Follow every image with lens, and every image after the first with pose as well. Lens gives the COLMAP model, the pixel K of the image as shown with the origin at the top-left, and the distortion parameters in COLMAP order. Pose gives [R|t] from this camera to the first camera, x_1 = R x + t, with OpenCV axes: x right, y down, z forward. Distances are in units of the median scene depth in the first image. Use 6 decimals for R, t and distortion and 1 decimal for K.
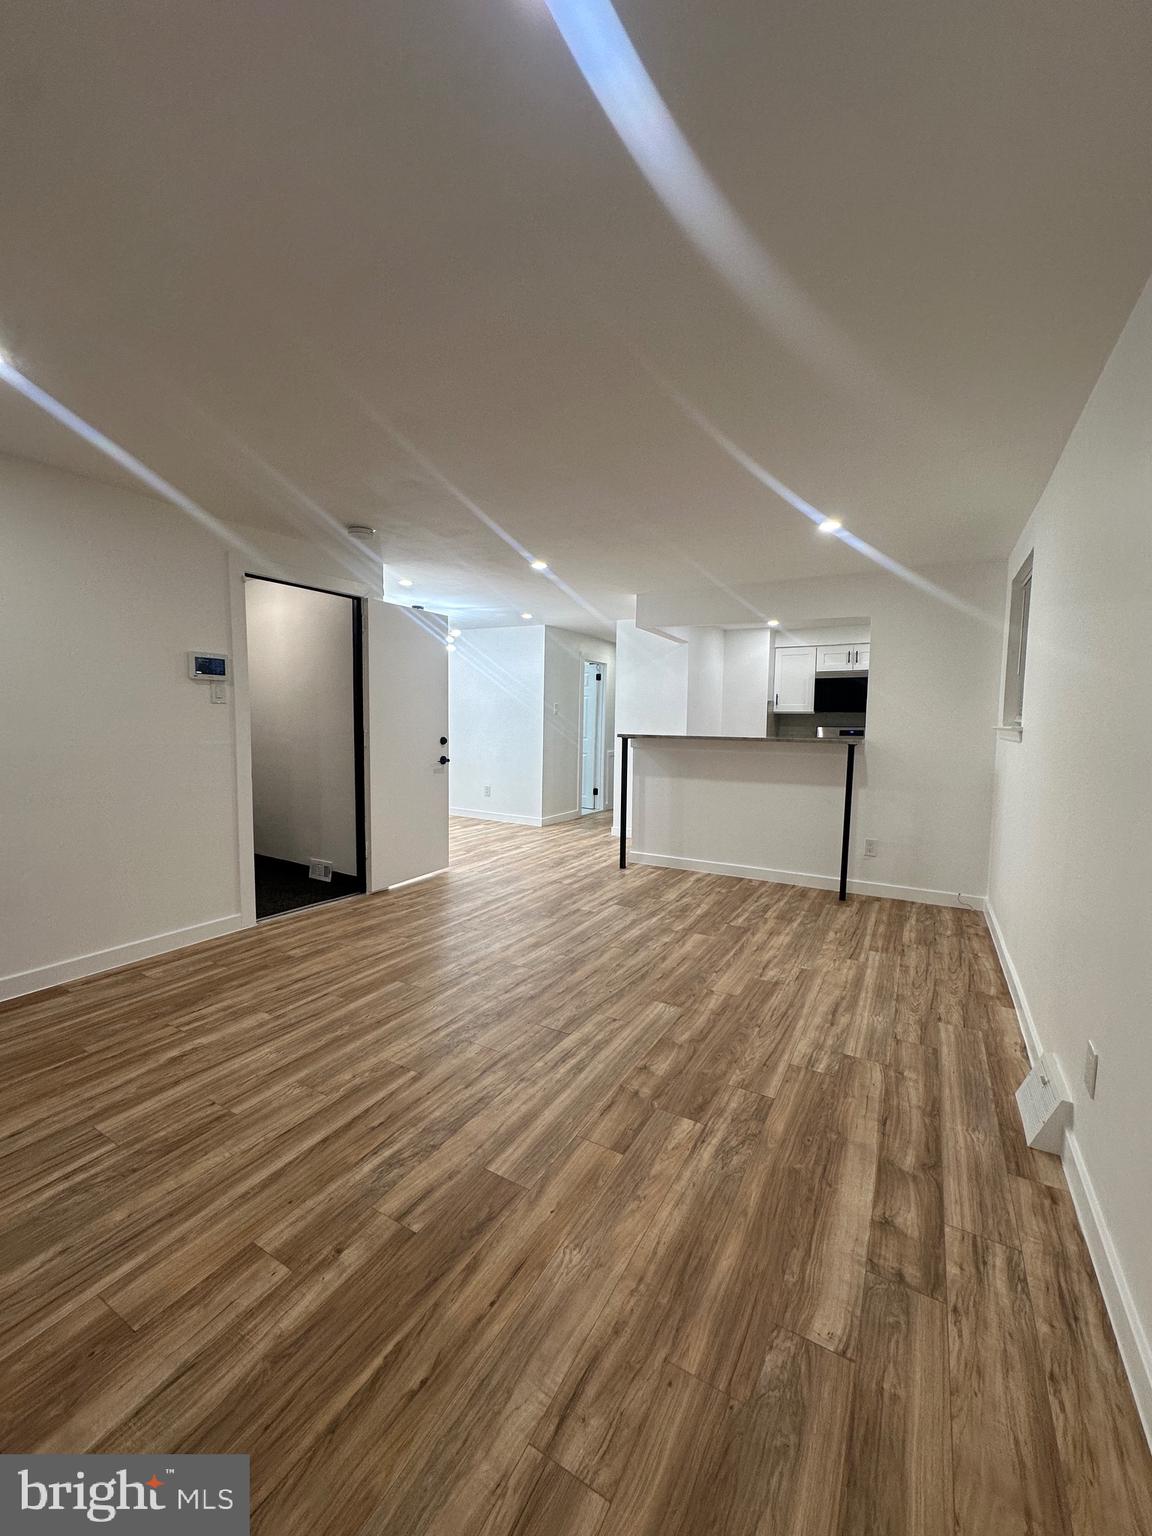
lens RADIAL K [[610.5, 0, 575.2], [0, 610.5, 765.4], [0, 0, 1]] dist [0.000161, 0.000375]
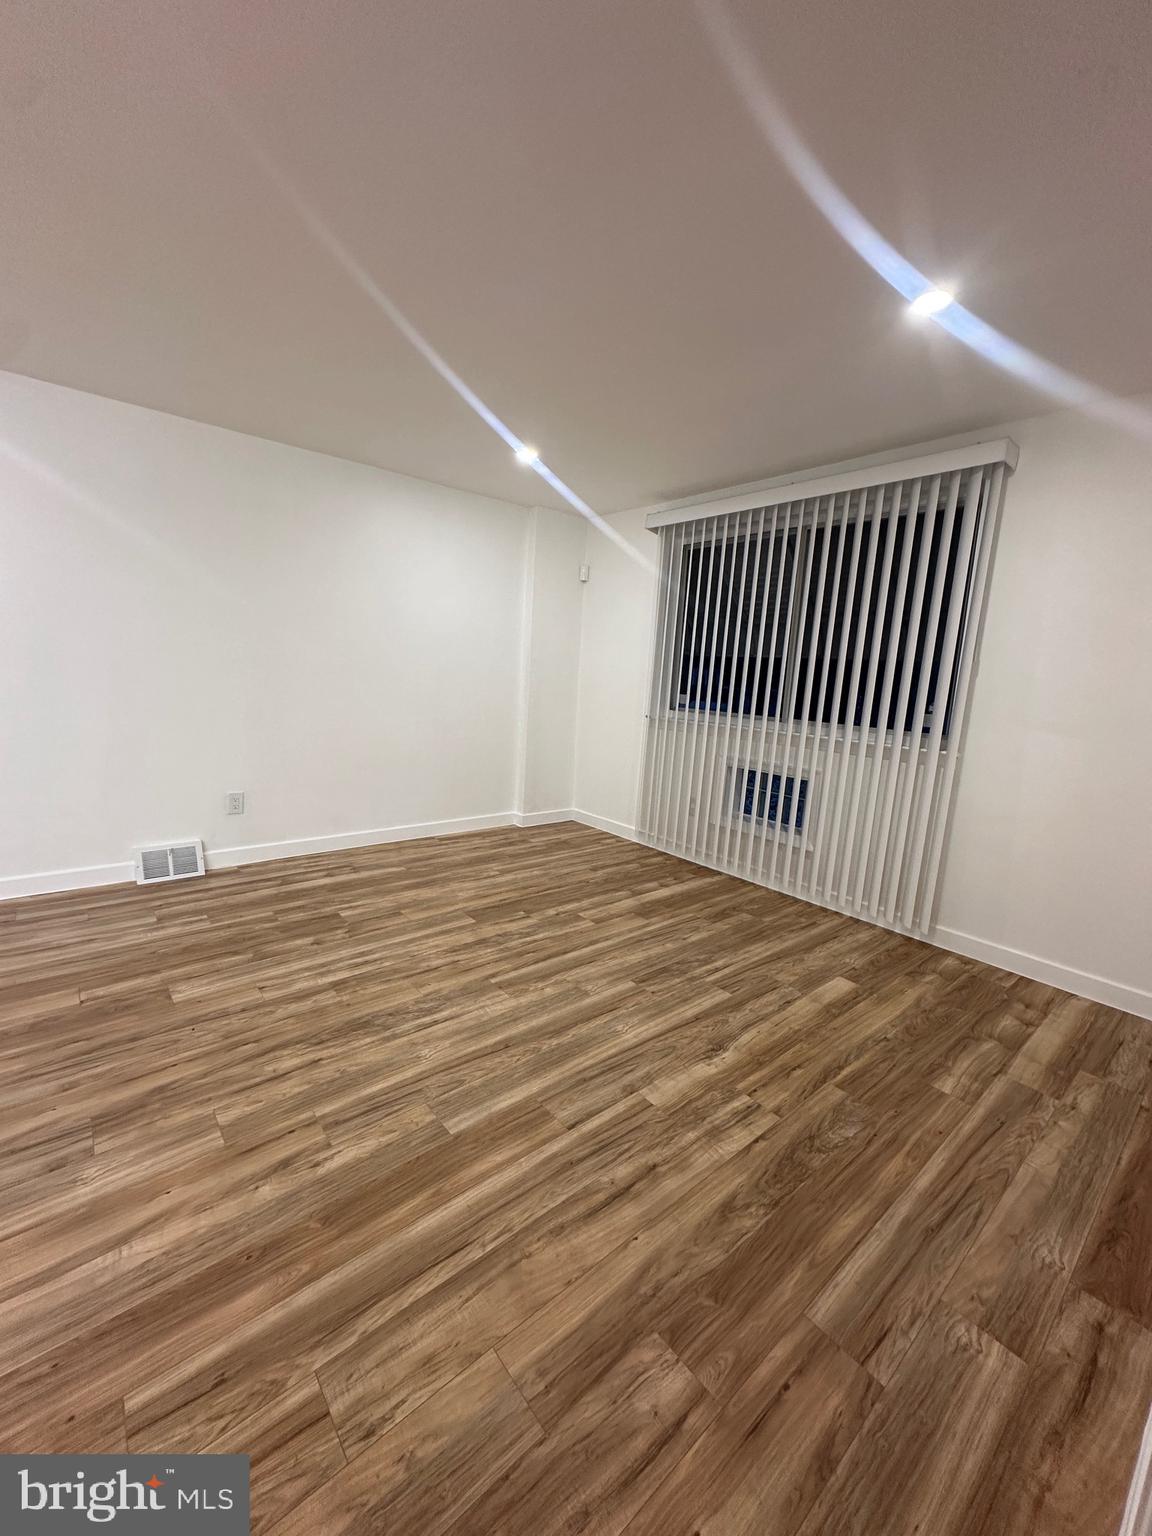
lens RADIAL K [[610.5, 0, 575.2], [0, 610.5, 765.4], [0, 0, 1]] dist [0.000161, 0.000375]
pose [[-0.936980, -0.121596, 0.327542, -0.741981], [-0.044008, 0.971092, 0.234615, -0.145314], [-0.346602, 0.205415, -0.915244, 1.937449]]
